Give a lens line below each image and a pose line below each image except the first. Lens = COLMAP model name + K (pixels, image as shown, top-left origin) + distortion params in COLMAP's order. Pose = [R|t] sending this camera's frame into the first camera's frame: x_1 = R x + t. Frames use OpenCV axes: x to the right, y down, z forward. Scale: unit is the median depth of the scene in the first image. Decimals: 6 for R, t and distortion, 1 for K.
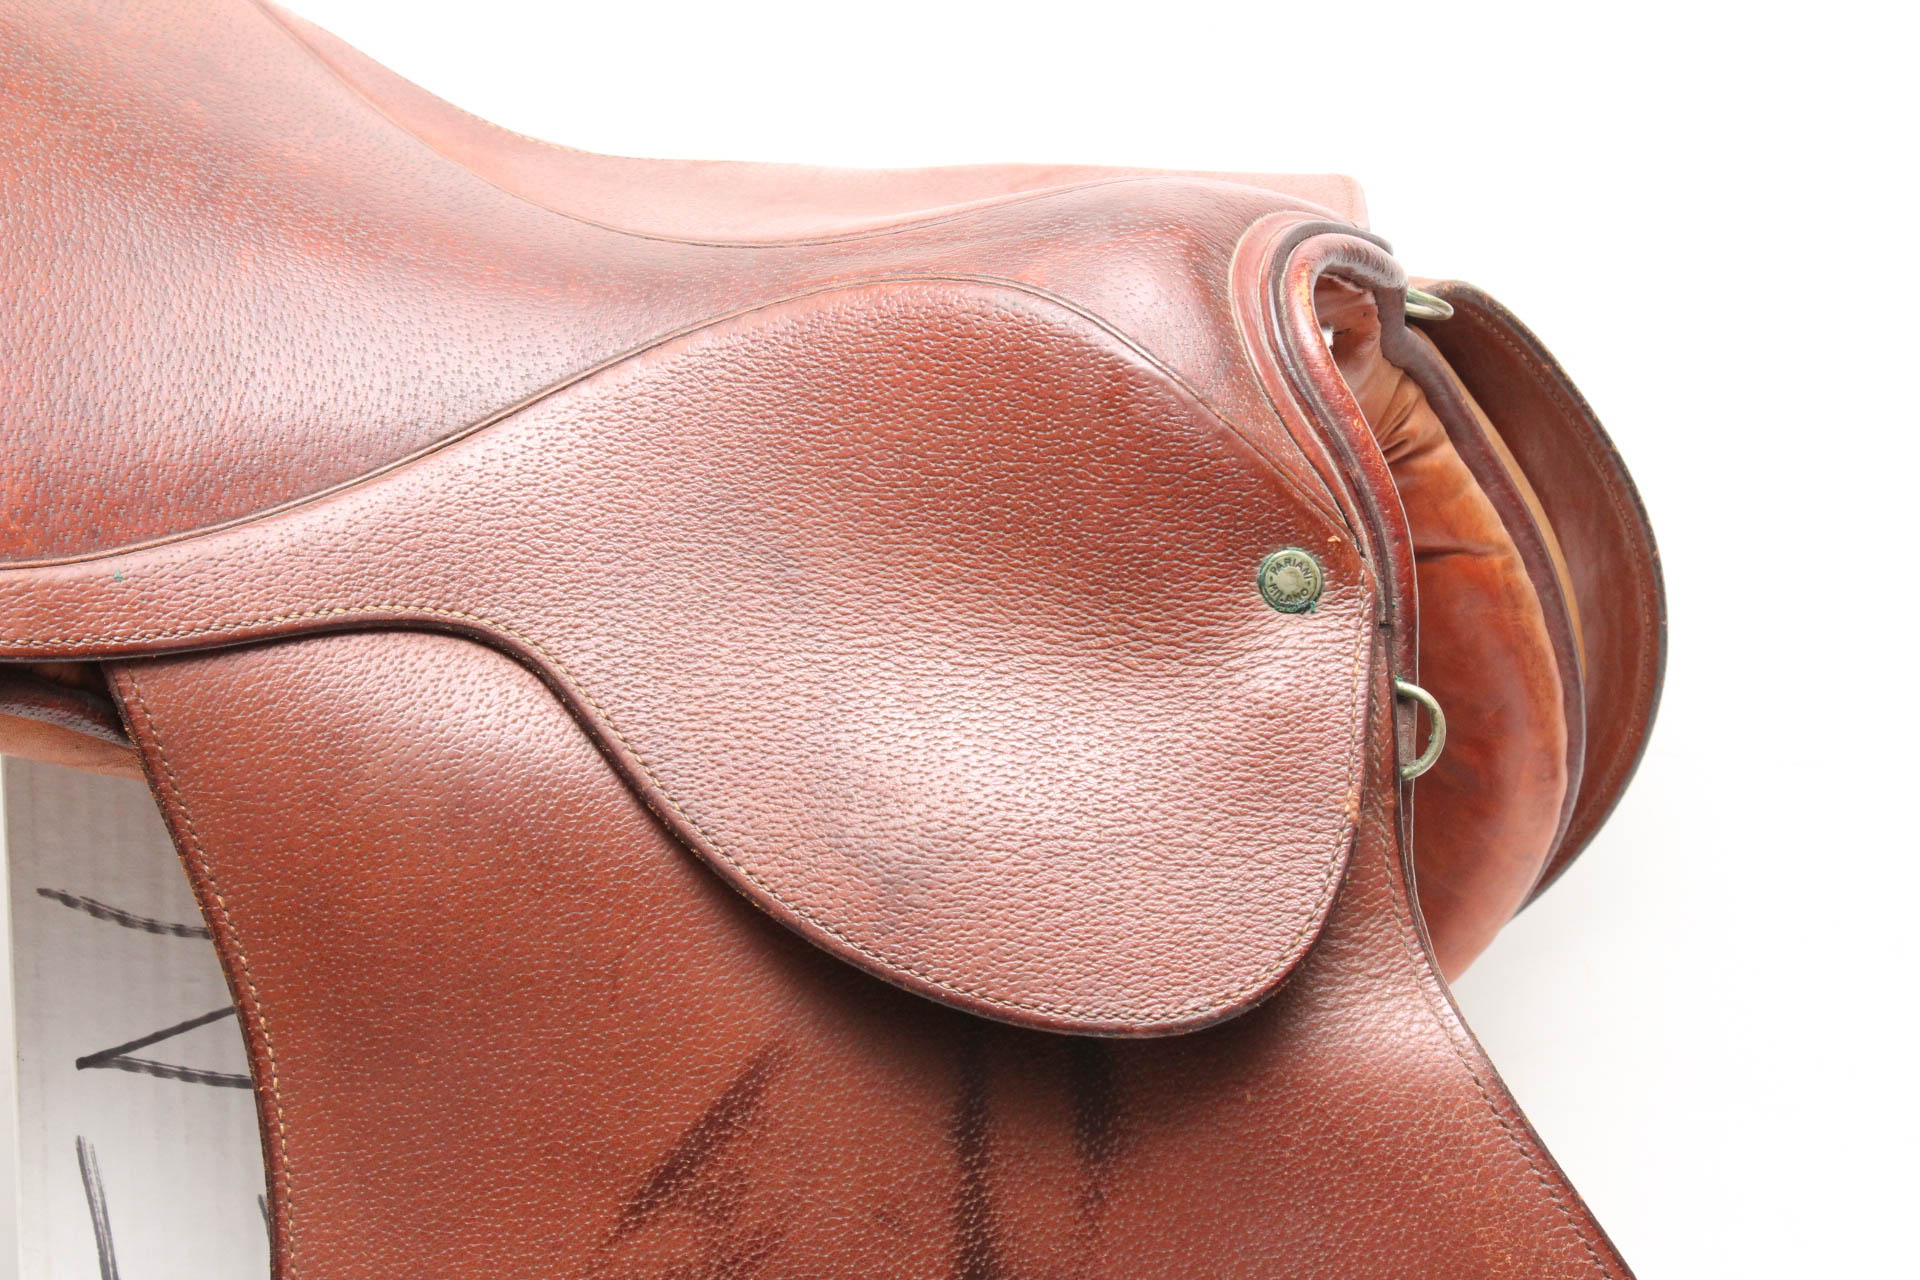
lens RADIAL K [[4142.8, 0, 934.3], [0, 4142.8, 606.1], [0, 0, 1]] dist [0.073664, 0.000000]
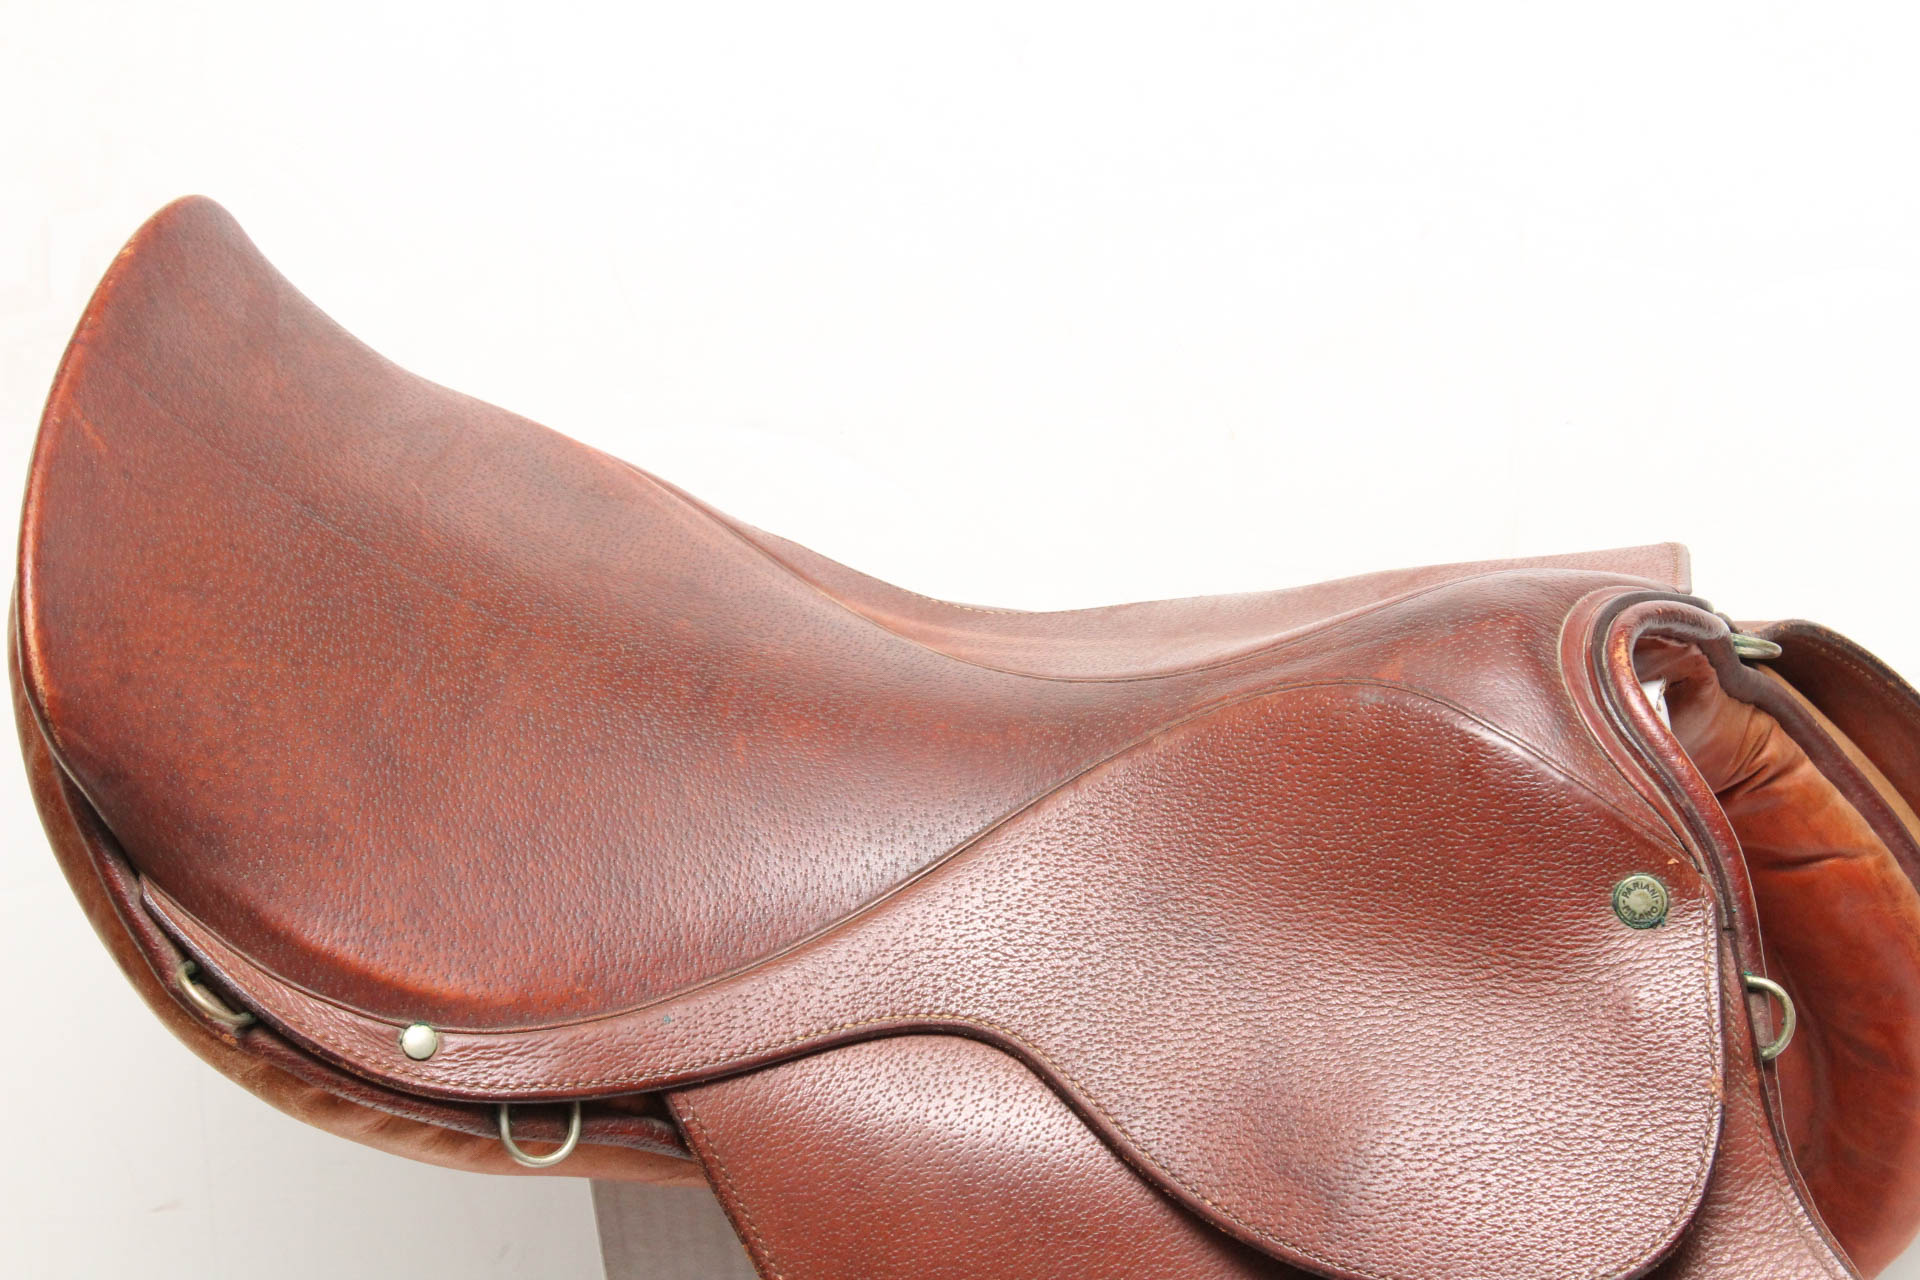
lens RADIAL K [[4679.2, 0, 958.5], [0, 4679.2, 630.9], [0, 0, 1]] dist [0.101234, 0.000000]
pose [[0.982896, -0.133344, -0.127022, 0.074720], [0.122447, 0.988378, -0.090082, 0.013957], [0.137558, 0.072988, 0.987801, -0.341106]]
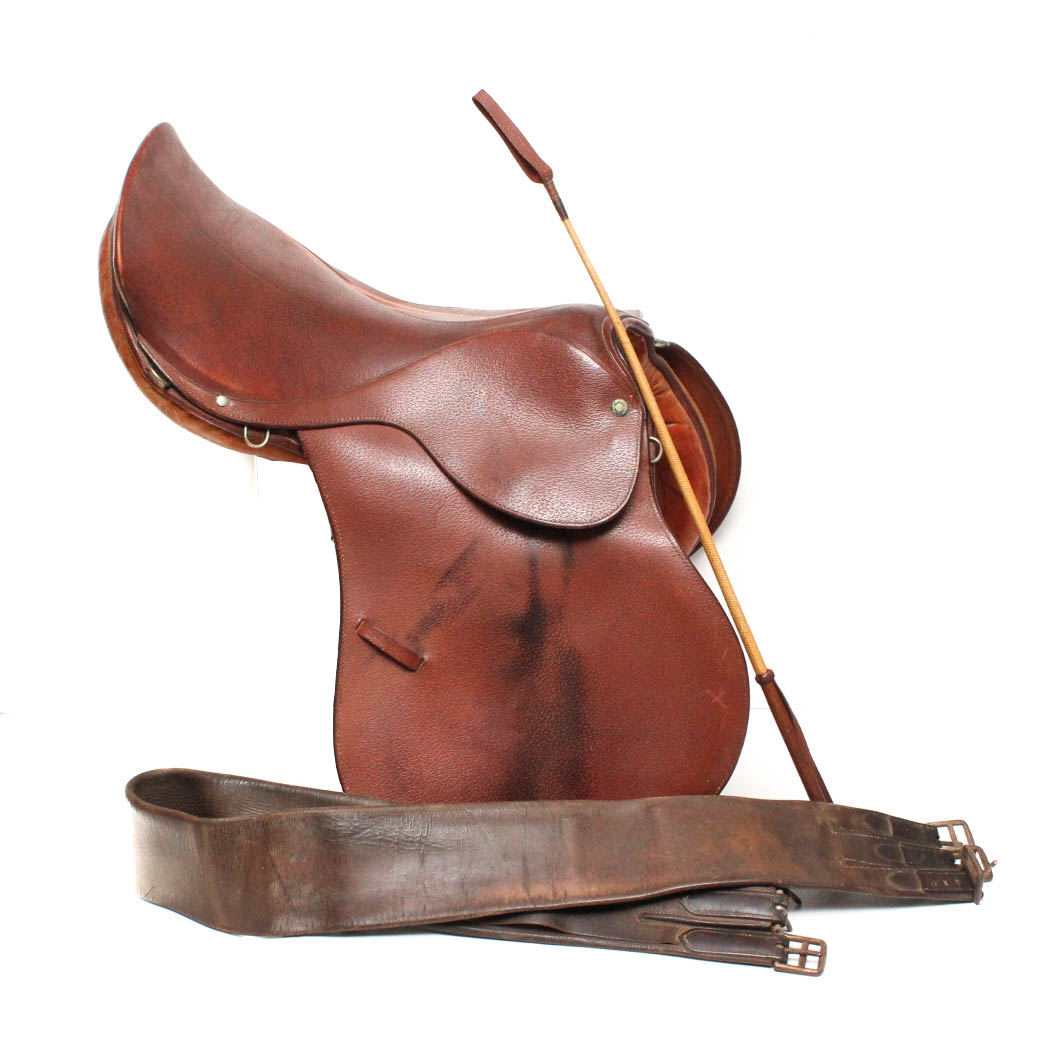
lens RADIAL K [[2311.7, 0, 519.5], [0, 2311.7, 529.4], [0, 0, 1]] dist [-0.137629, 0.000000]
pose [[0.999874, -0.008209, 0.013564, -0.030242], [0.009267, 0.996759, -0.079916, 0.260380], [-0.012864, 0.080032, 0.996709, -1.009745]]
